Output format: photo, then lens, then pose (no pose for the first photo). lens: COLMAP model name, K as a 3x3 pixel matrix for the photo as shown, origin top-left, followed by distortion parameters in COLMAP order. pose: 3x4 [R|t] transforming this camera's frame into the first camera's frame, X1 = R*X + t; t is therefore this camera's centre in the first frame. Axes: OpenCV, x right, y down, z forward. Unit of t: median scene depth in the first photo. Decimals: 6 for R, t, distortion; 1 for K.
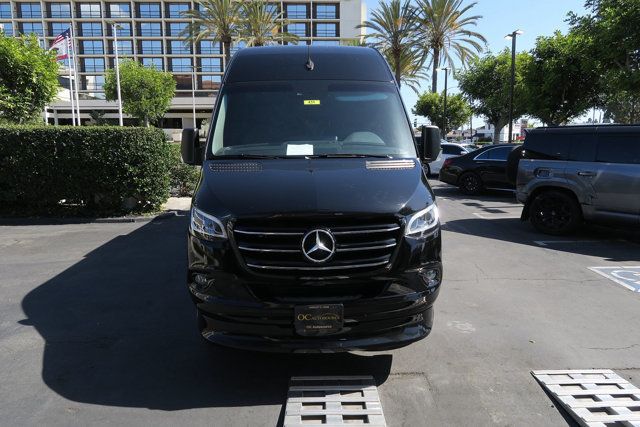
lens RADIAL K [[423.5, 0, 322.1], [0, 423.5, 218.7], [0, 0, 1]] dist [-0.011295, -0.001233]
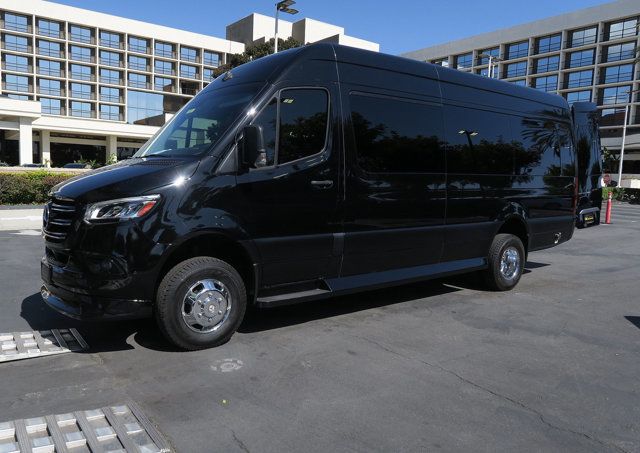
lens RADIAL K [[489.6, 0, 317.8], [0, 489.6, 220.6], [0, 0, 1]] dist [-0.045272, 0.006749]
pose [[0.583868, 0.088600, -0.806999, 1.194581], [-0.183770, 0.982649, -0.025074, -0.030517], [0.790776, 0.162943, 0.590020, 0.542879]]
